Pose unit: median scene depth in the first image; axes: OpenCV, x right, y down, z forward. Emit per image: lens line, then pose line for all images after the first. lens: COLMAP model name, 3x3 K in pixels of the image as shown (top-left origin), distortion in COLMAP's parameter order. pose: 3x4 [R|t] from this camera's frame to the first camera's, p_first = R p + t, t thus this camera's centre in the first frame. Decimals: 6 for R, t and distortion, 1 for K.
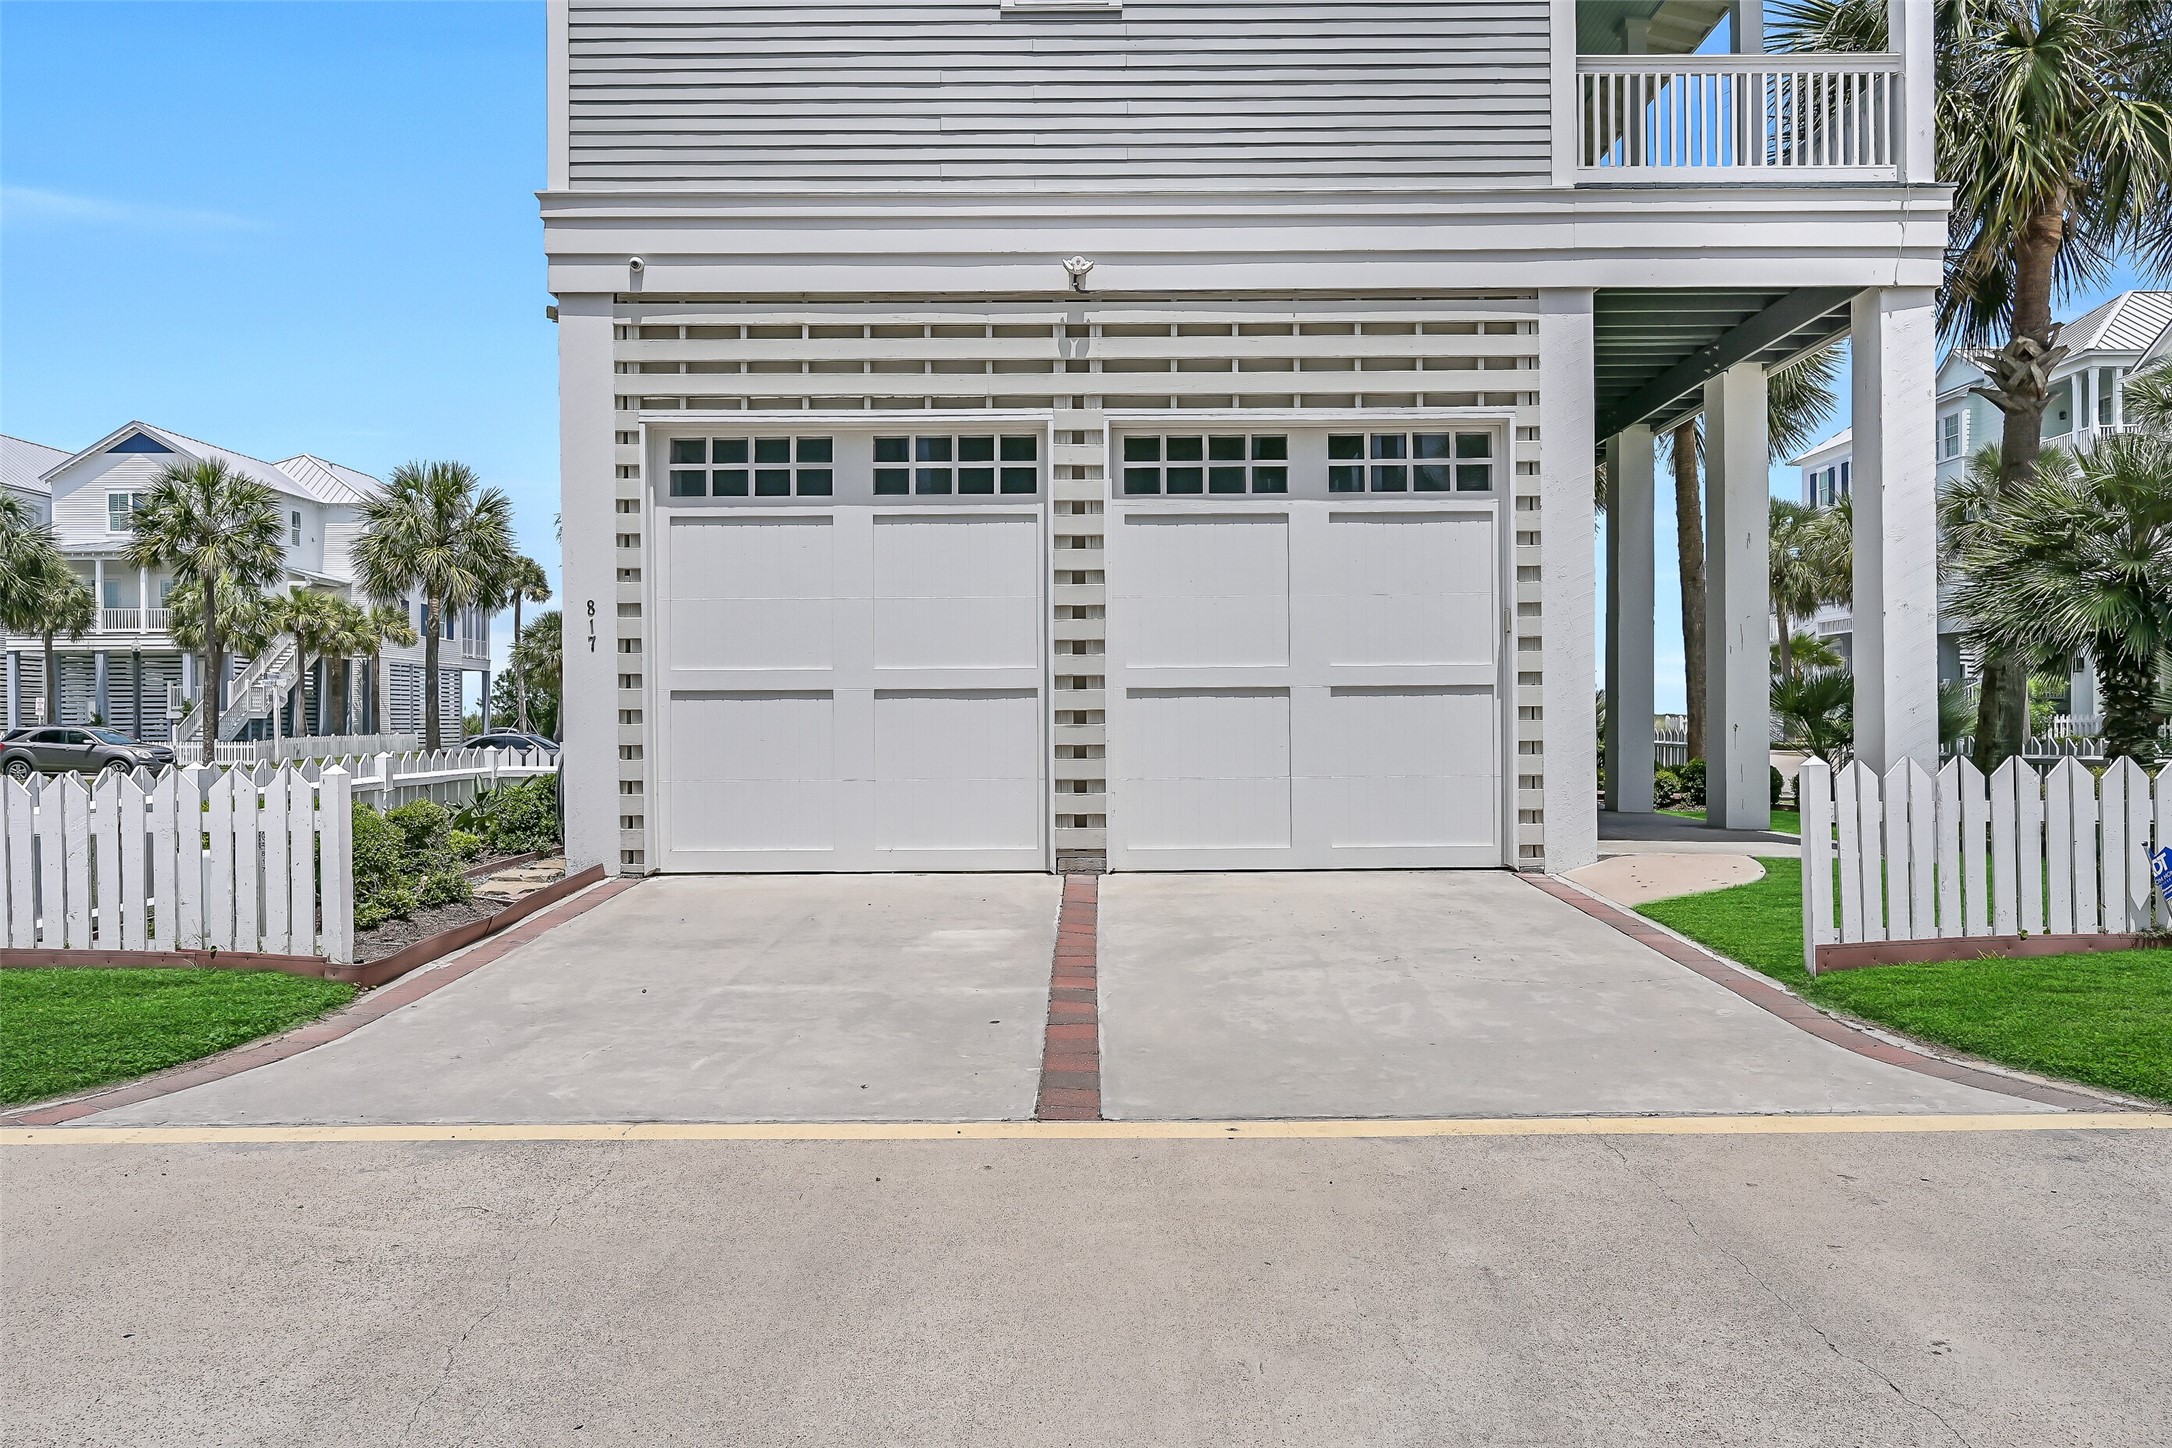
lens RADIAL K [[1377.8, 0, 1086.1], [0, 1377.8, 723.8], [0, 0, 1]] dist [0.002311, 0.000754]
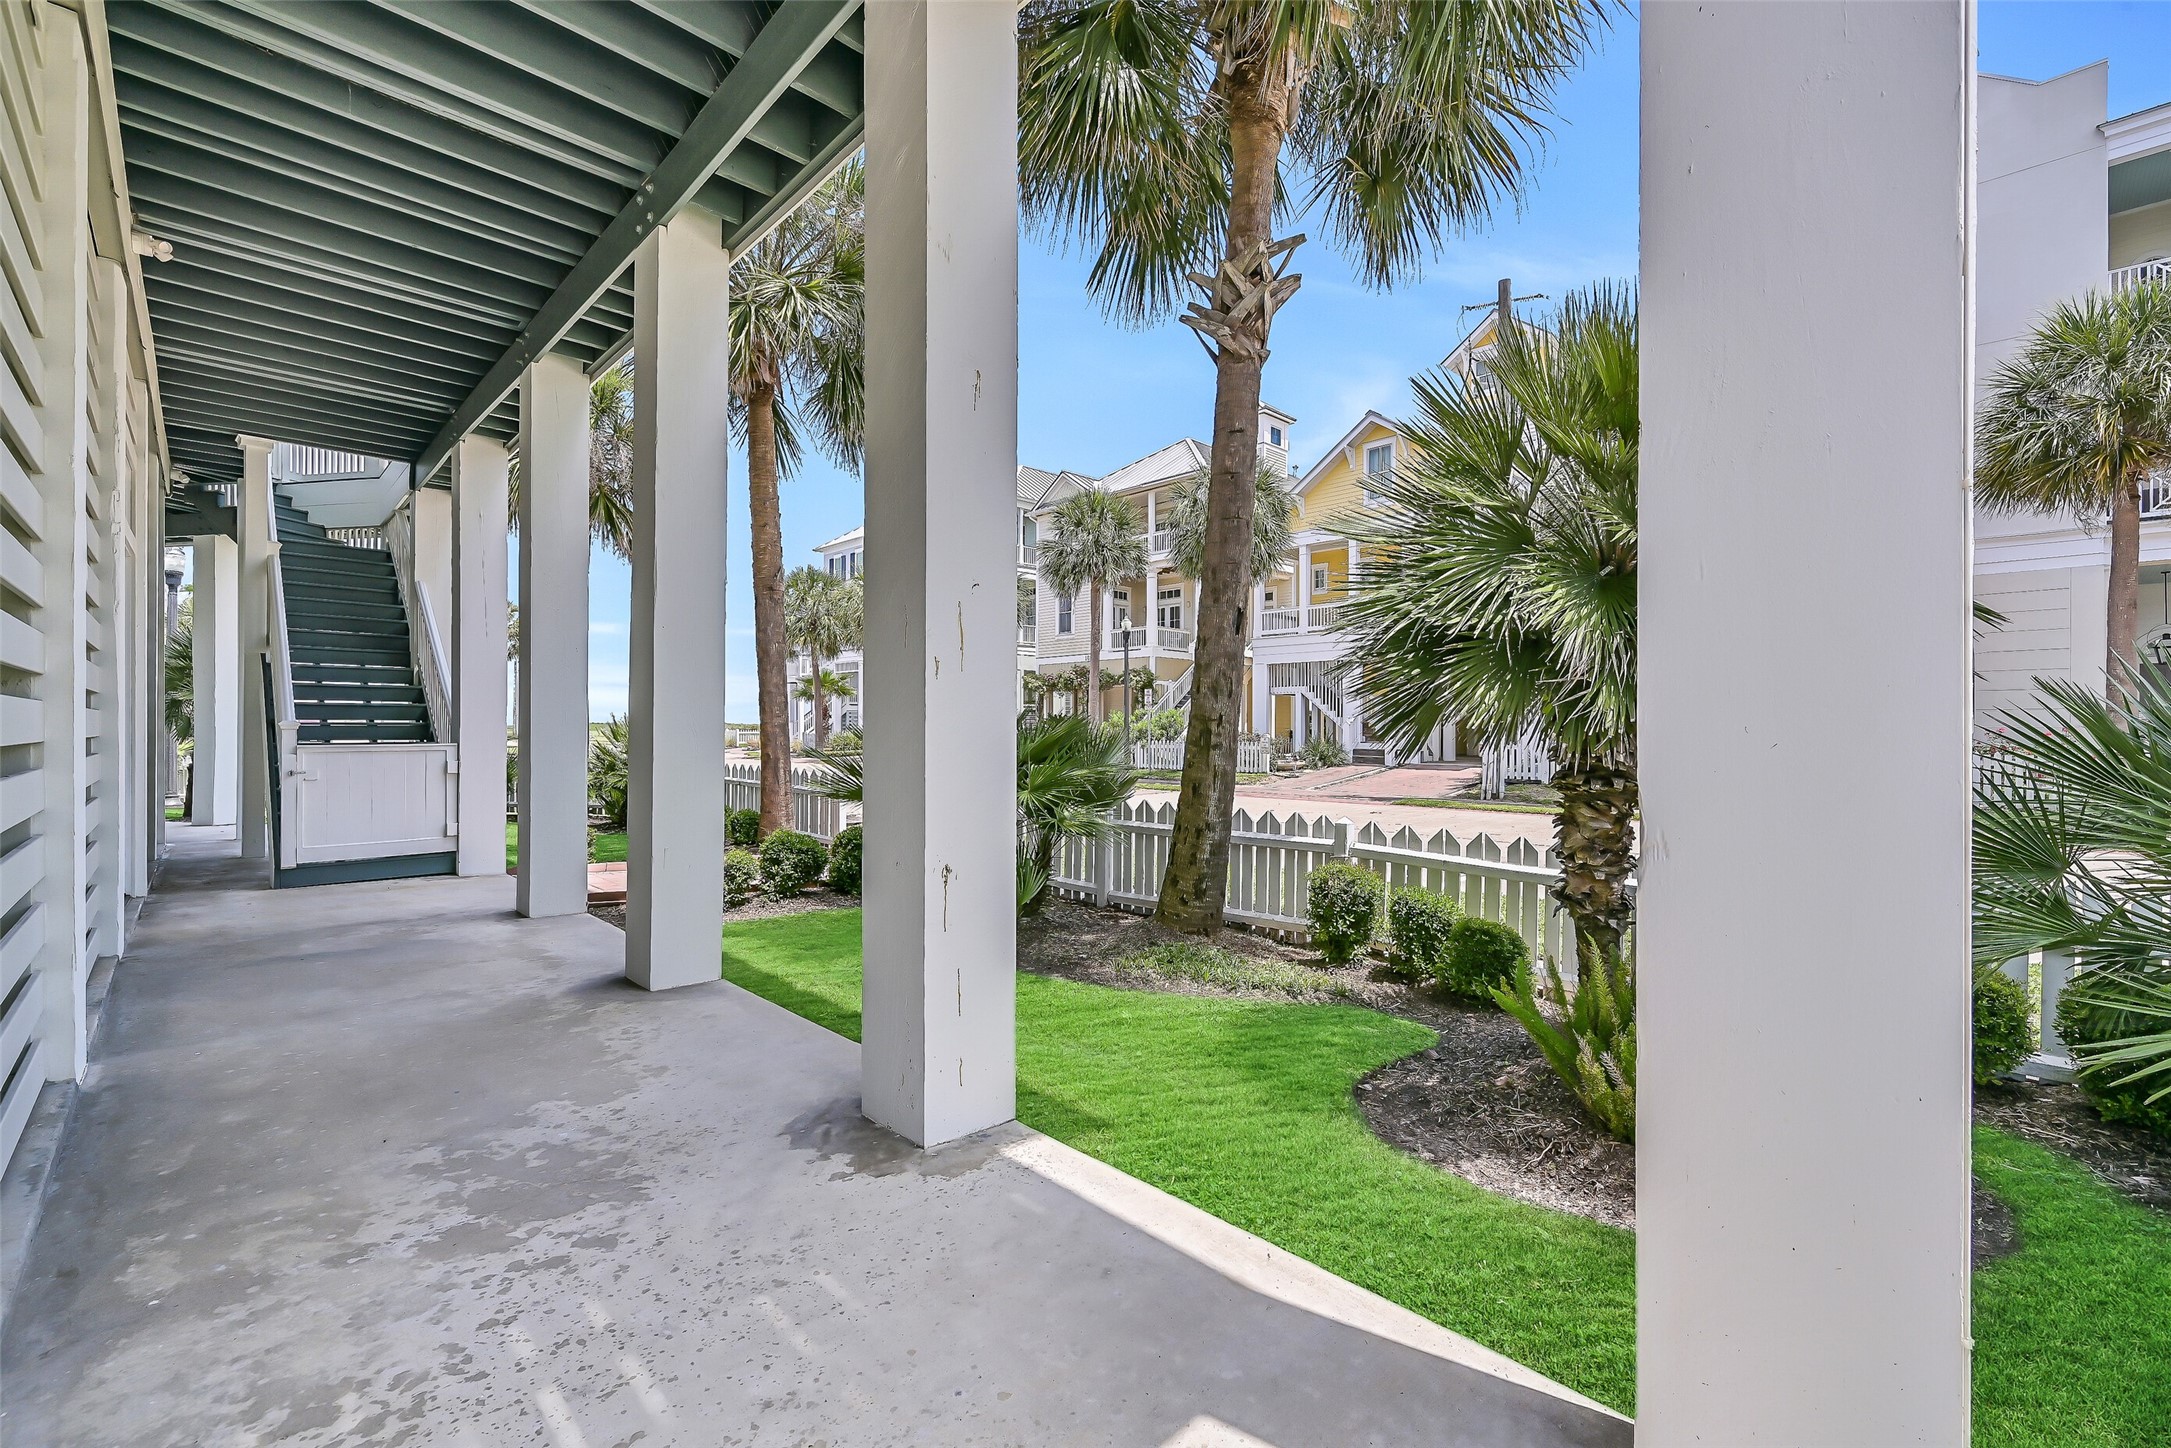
lens RADIAL K [[889.5, 0, 1085.7], [0, 889.5, 727.5], [0, 0, 1]] dist [0.000837, 0.000023]
pose [[0.705978, 0.007627, 0.708193, 0.275172], [-0.007632, 0.999966, -0.003161, -0.031419], [-0.708193, -0.003174, 0.706012, 0.682422]]
